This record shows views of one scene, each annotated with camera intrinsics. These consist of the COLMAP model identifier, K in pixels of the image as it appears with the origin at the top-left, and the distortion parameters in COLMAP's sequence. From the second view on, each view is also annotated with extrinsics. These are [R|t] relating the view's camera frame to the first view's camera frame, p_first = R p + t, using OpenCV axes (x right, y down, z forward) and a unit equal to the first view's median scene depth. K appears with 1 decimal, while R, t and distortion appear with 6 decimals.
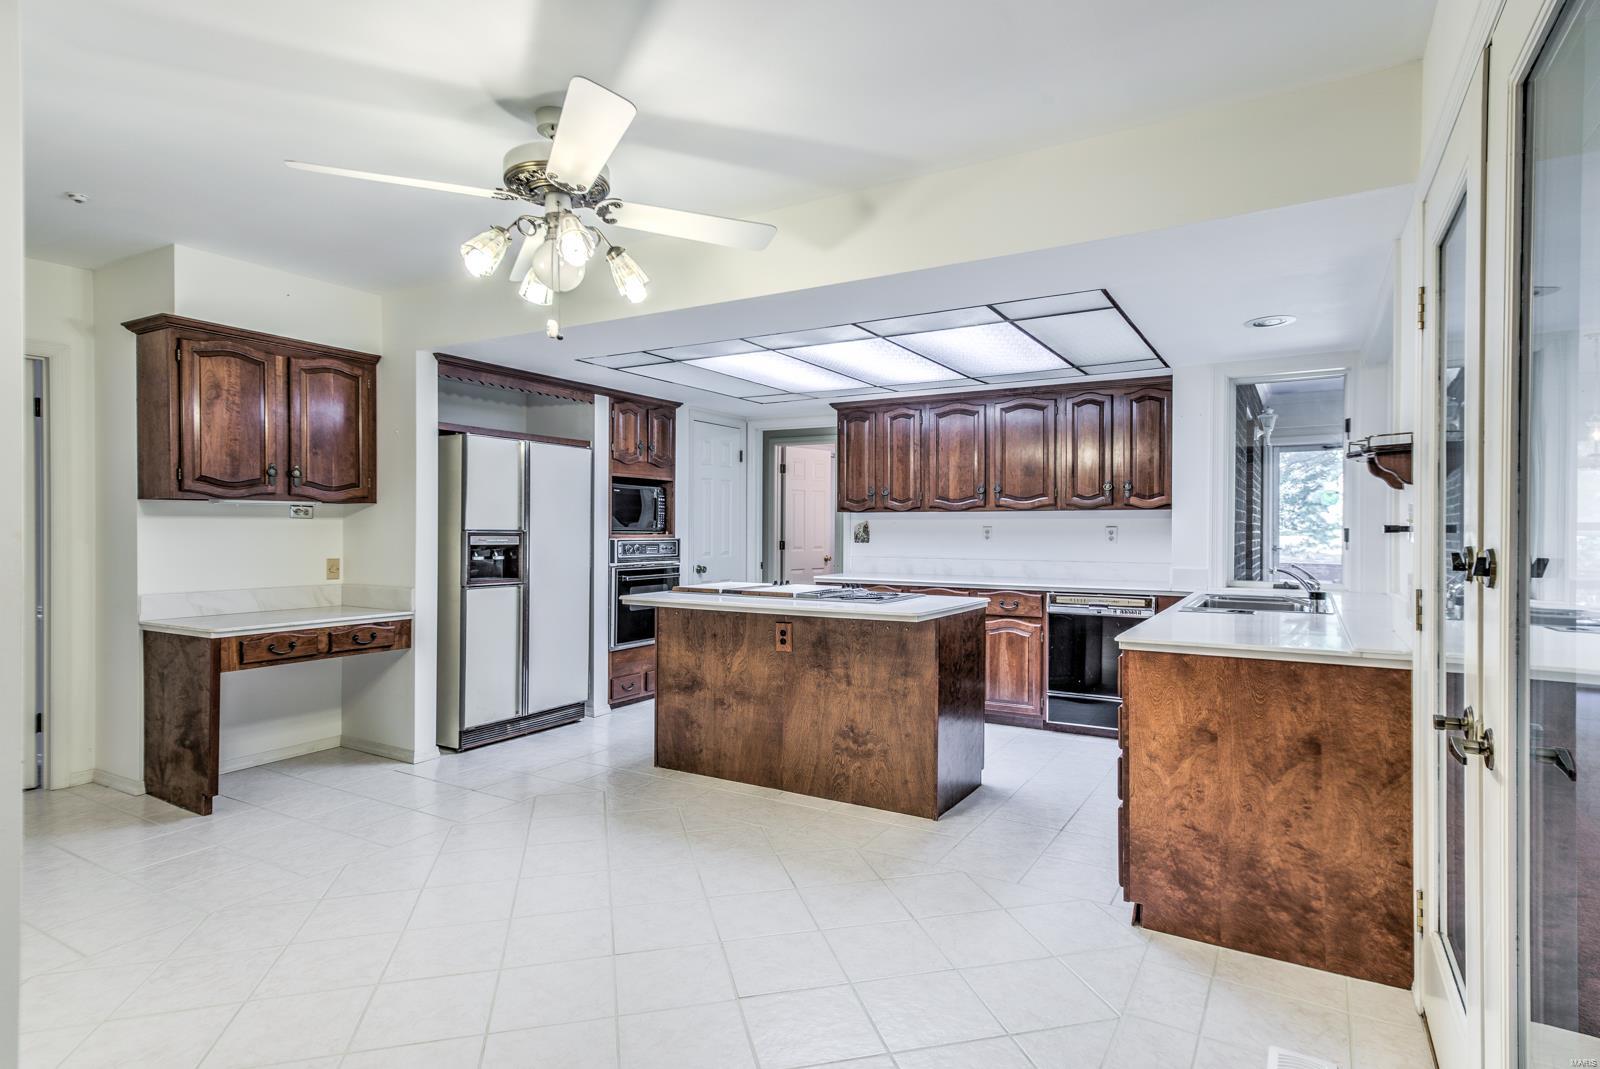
lens RADIAL K [[836.3, 0, 806.6], [0, 836.3, 530.3], [0, 0, 1]] dist [0.013730, 0.003780]
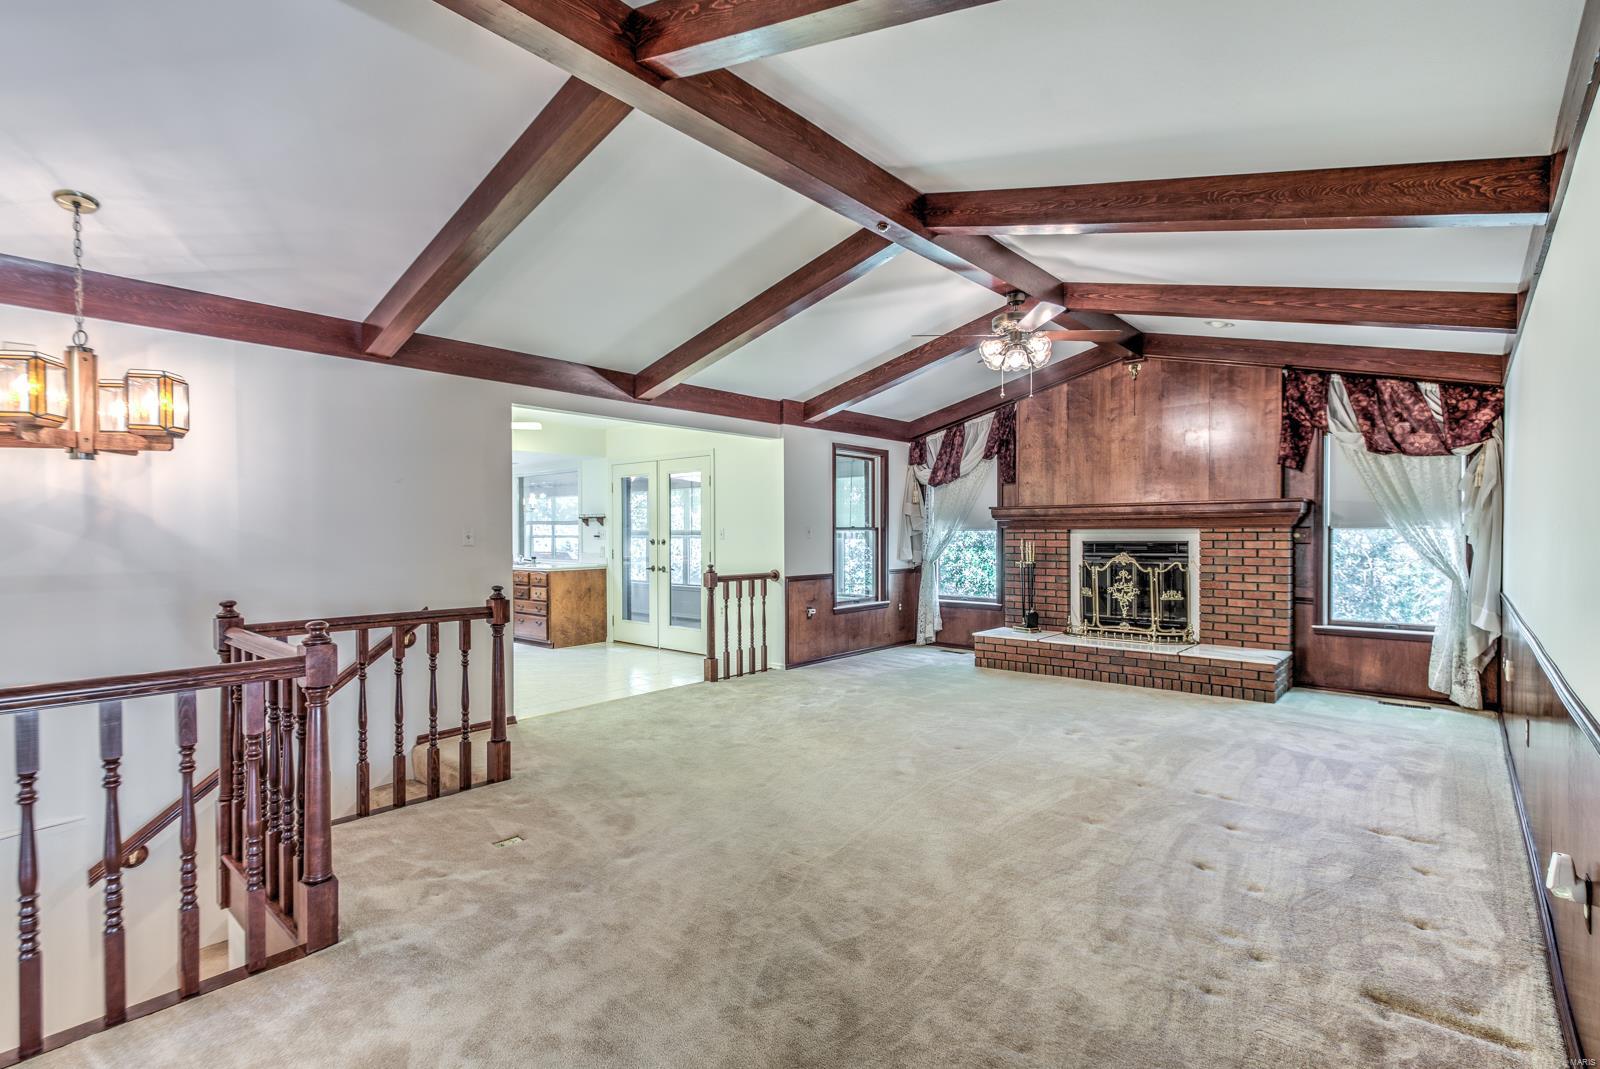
lens RADIAL K [[755.5, 0, 794.0], [0, 755.5, 543.8], [0, 0, 1]] dist [0.018885, -0.001327]
pose [[0.182306, -0.015814, 0.983115, -1.470046], [0.004867, 0.999873, 0.015181, -0.008066], [-0.983230, 0.002018, 0.182359, -0.332633]]
